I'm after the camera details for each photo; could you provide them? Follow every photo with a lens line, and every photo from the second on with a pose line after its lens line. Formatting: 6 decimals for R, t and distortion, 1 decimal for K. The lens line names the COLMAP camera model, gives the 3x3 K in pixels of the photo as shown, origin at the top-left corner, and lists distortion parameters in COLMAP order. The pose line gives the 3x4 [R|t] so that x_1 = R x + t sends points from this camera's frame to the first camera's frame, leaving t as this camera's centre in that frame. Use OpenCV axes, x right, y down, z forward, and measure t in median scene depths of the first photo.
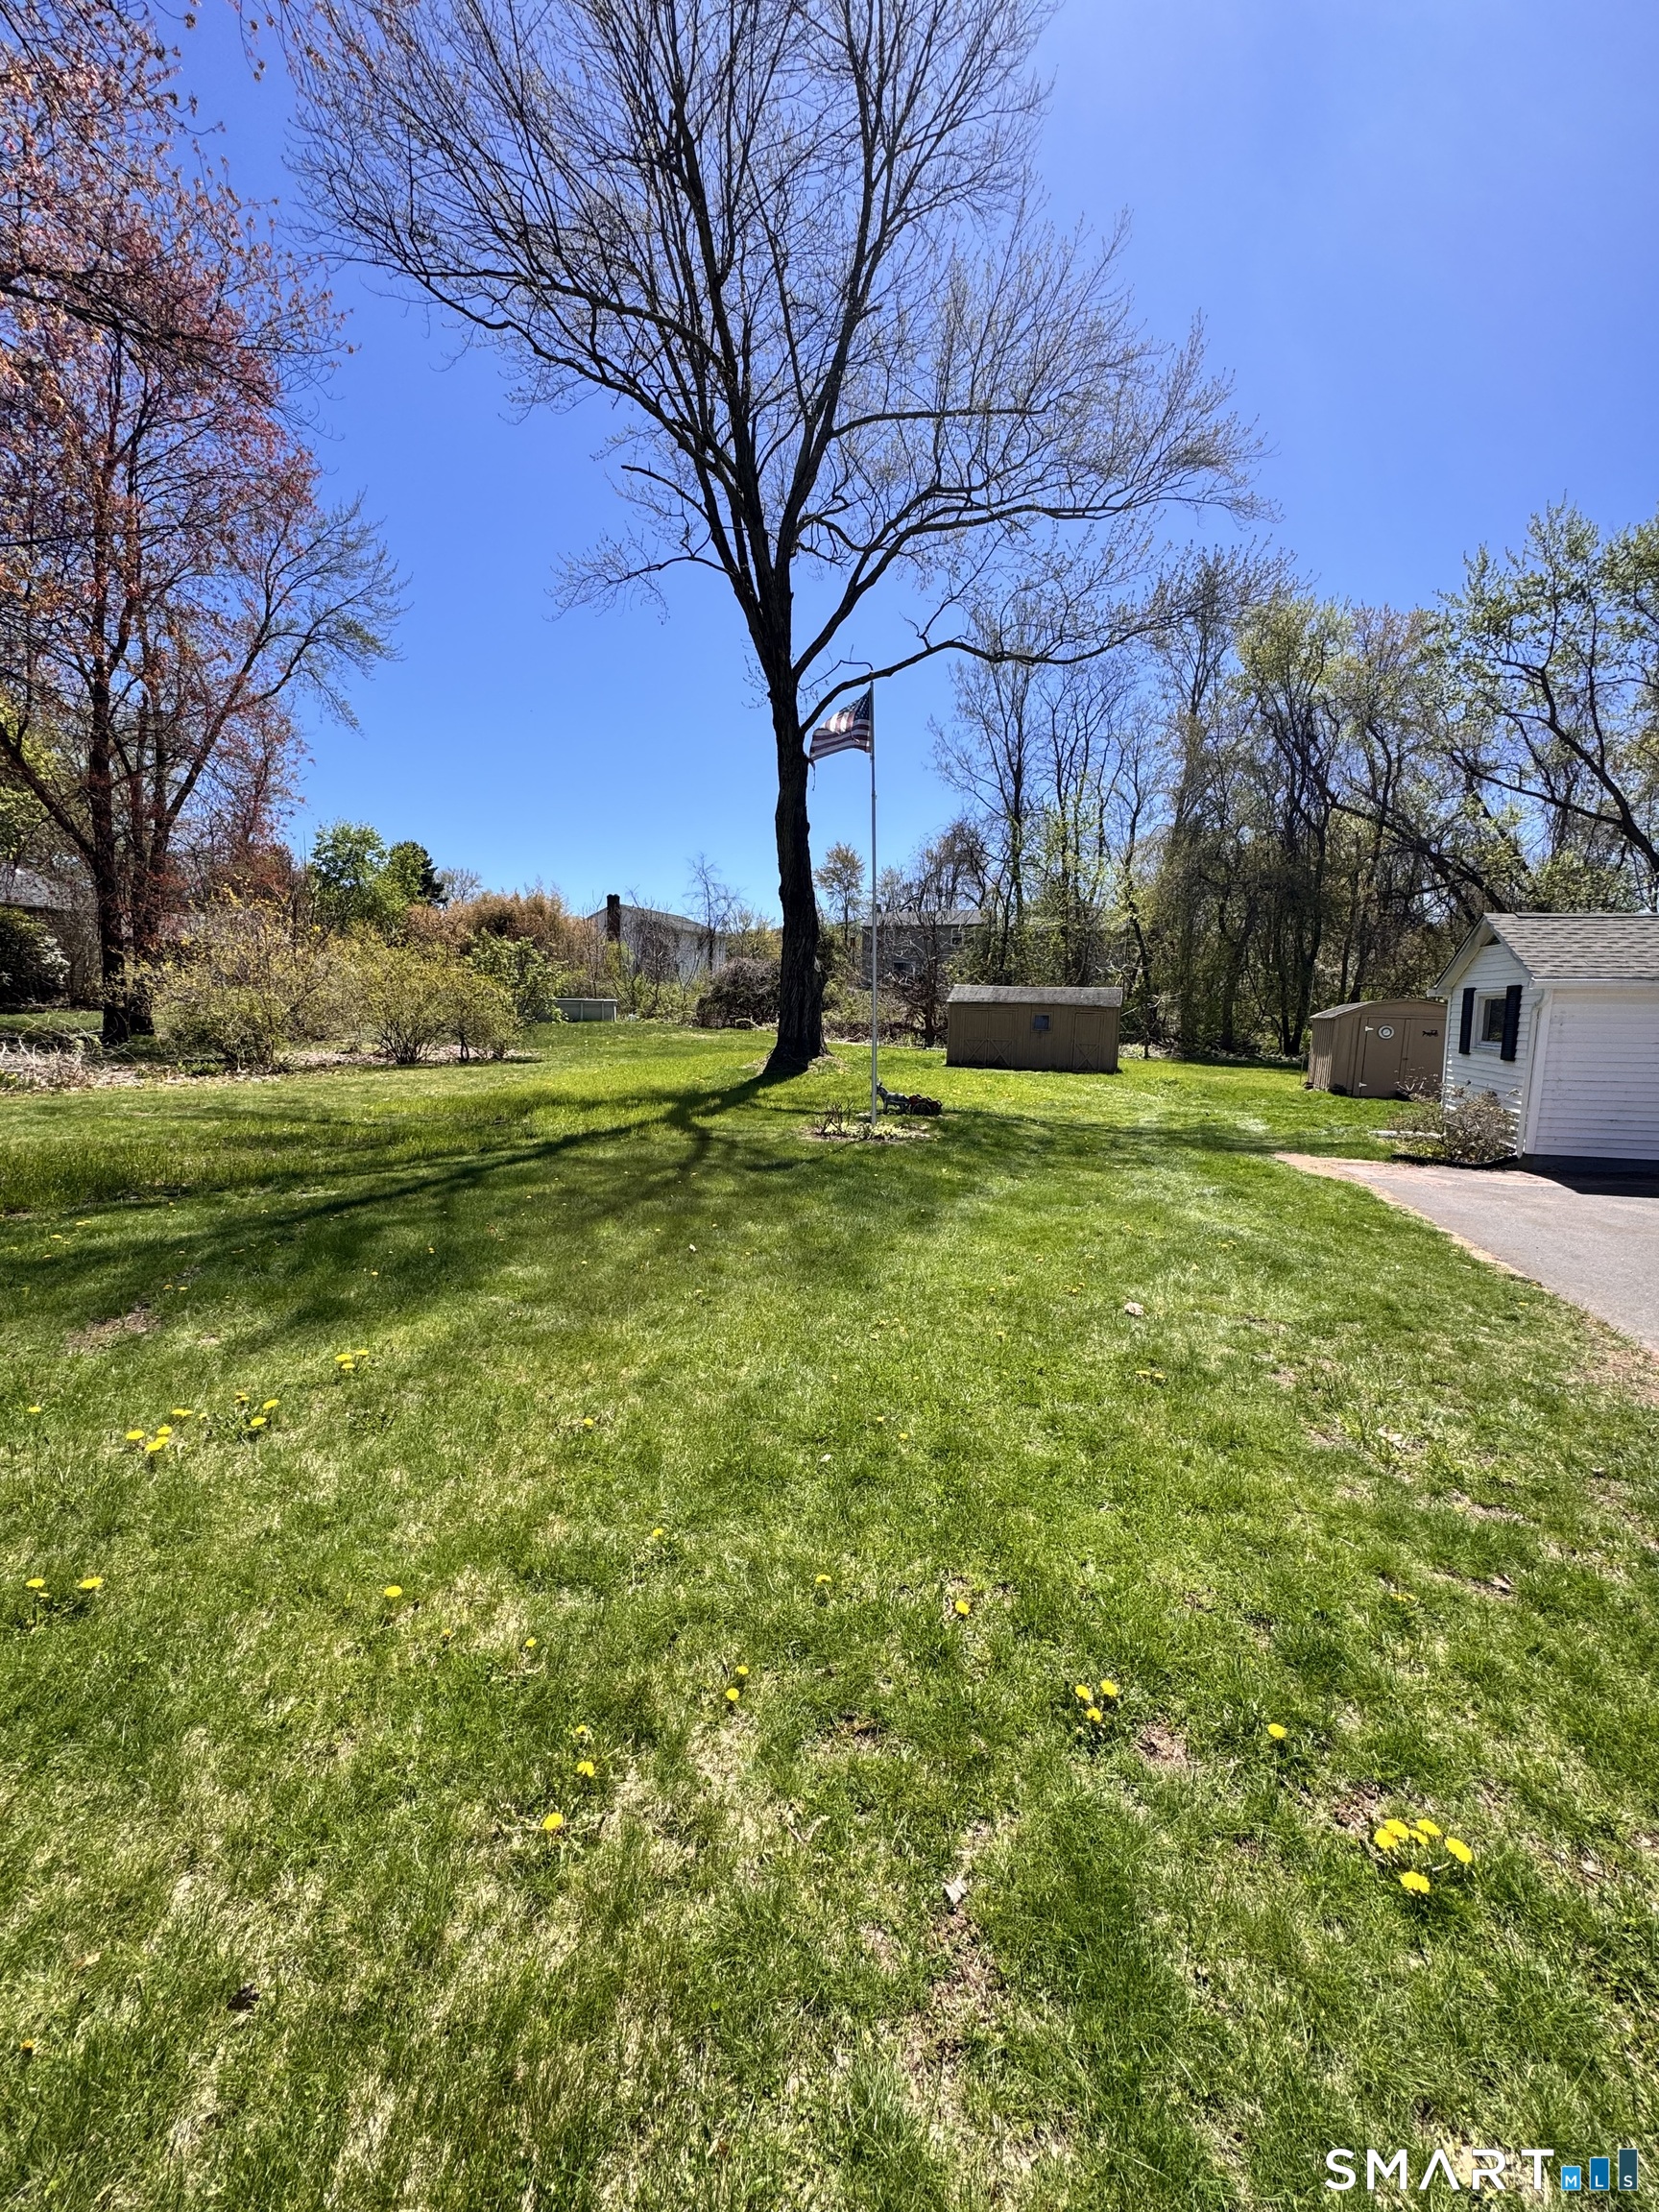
lens RADIAL K [[884.5, 0, 831.8], [0, 884.5, 1107.3], [0, 0, 1]] dist [0.000927, 0.000067]
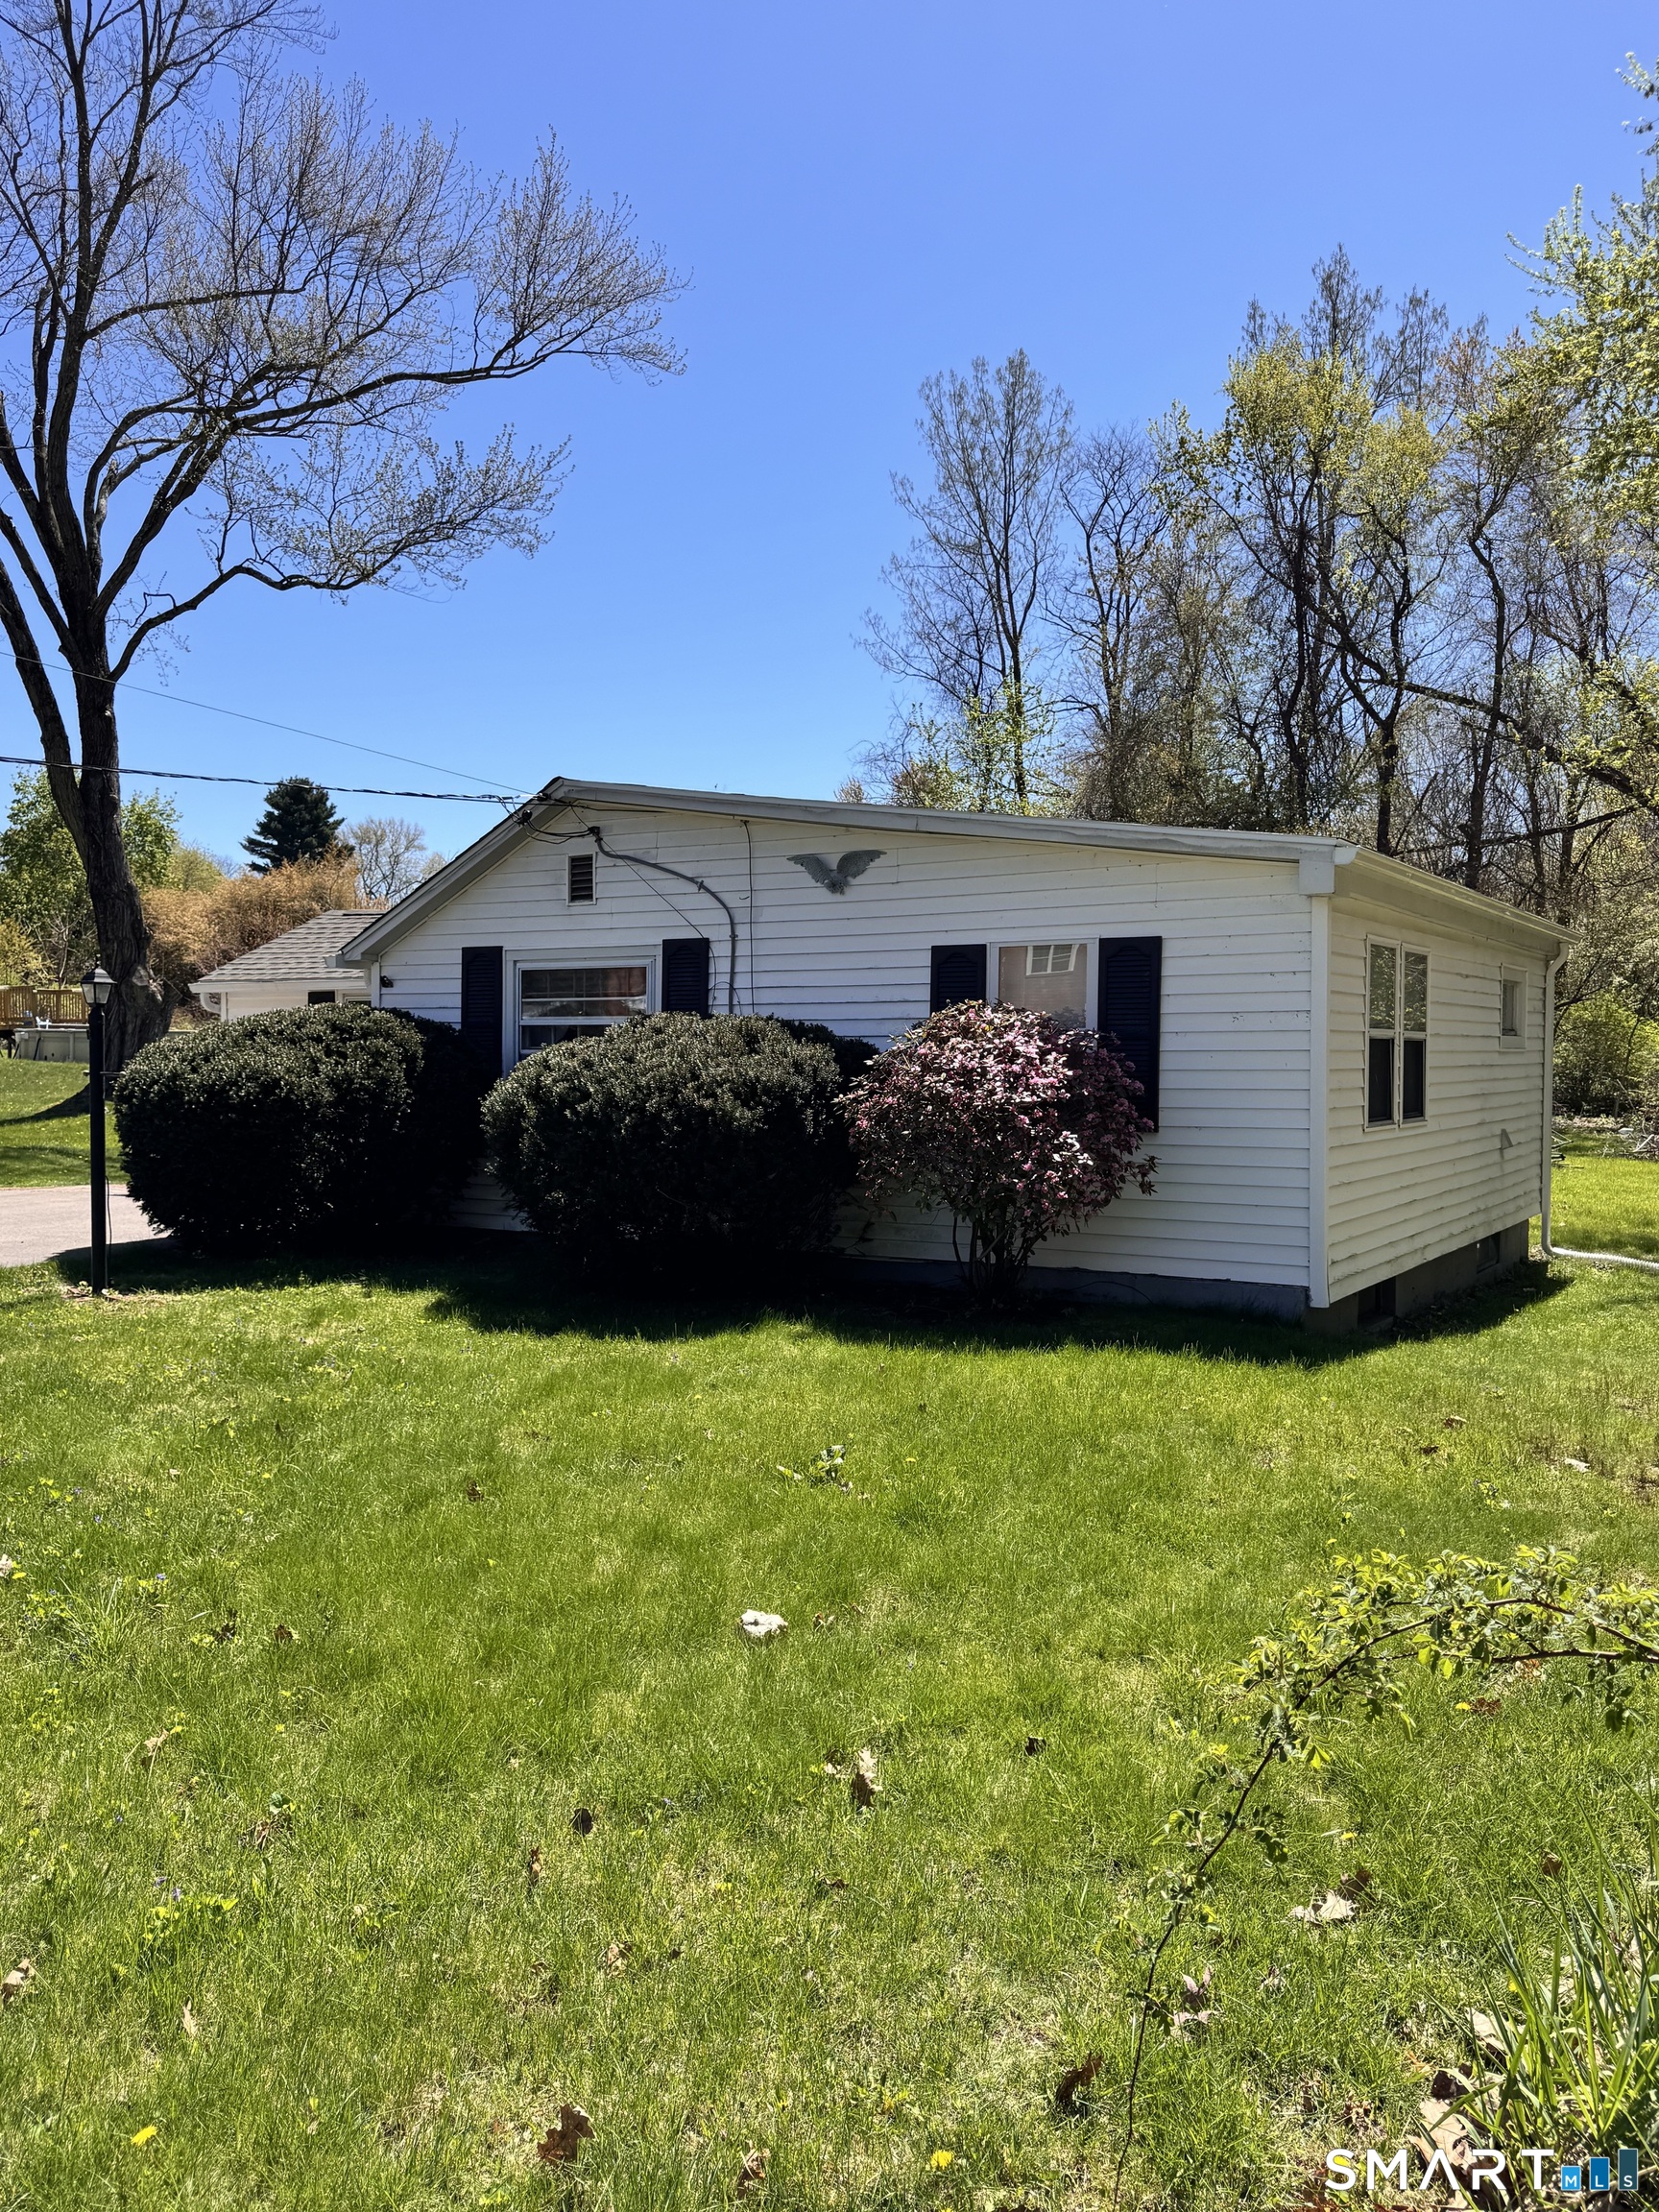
lens RADIAL K [[1755.9, 0, 829.6], [0, 1755.9, 1095.4], [0, 0, 1]] dist [0.003136, -0.003625]
pose [[0.982840, -0.006301, -0.184352, 0.393505], [-0.010788, 0.995742, -0.091547, 0.030429], [0.184143, 0.091965, 0.978588, -0.158441]]
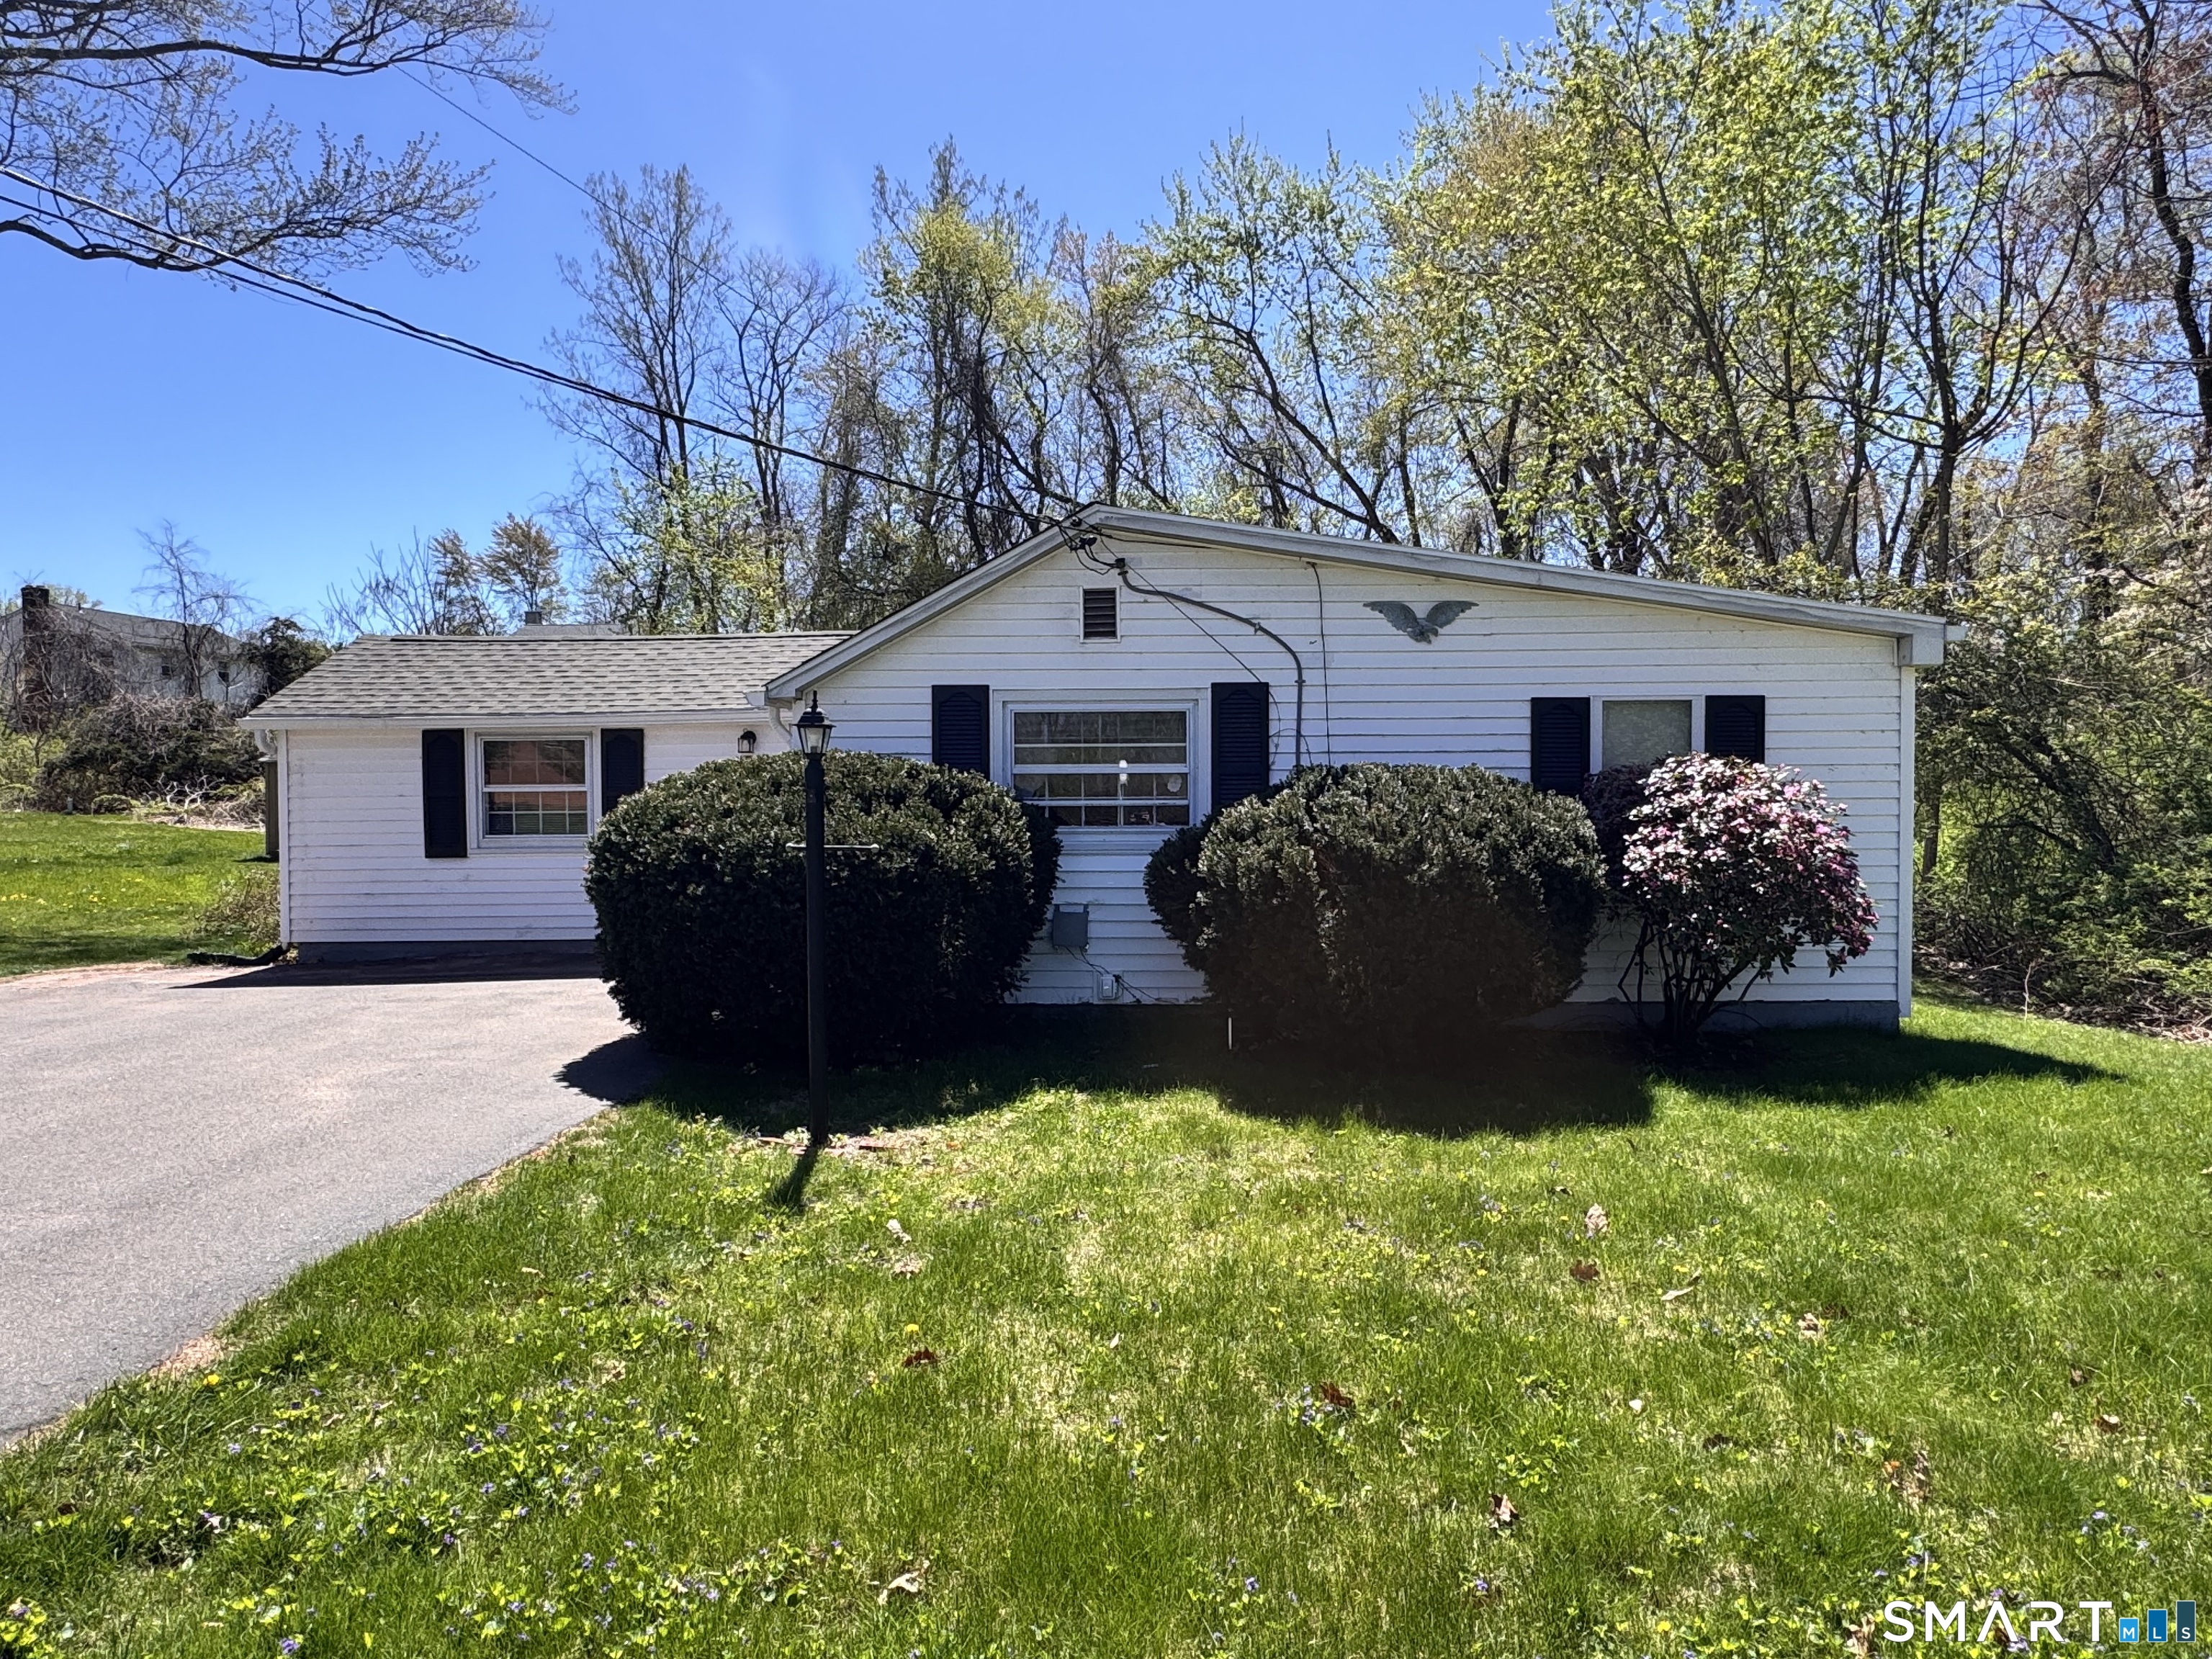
lens RADIAL K [[1355.6, 0, 1105.9], [0, 1355.6, 845.7], [0, 0, 1]] dist [-0.016399, 0.004336]
pose [[0.943595, -0.037499, 0.328971, 0.234223], [0.055785, 0.997368, -0.046319, 0.013642], [-0.326369, 0.062058, 0.943203, -0.078900]]
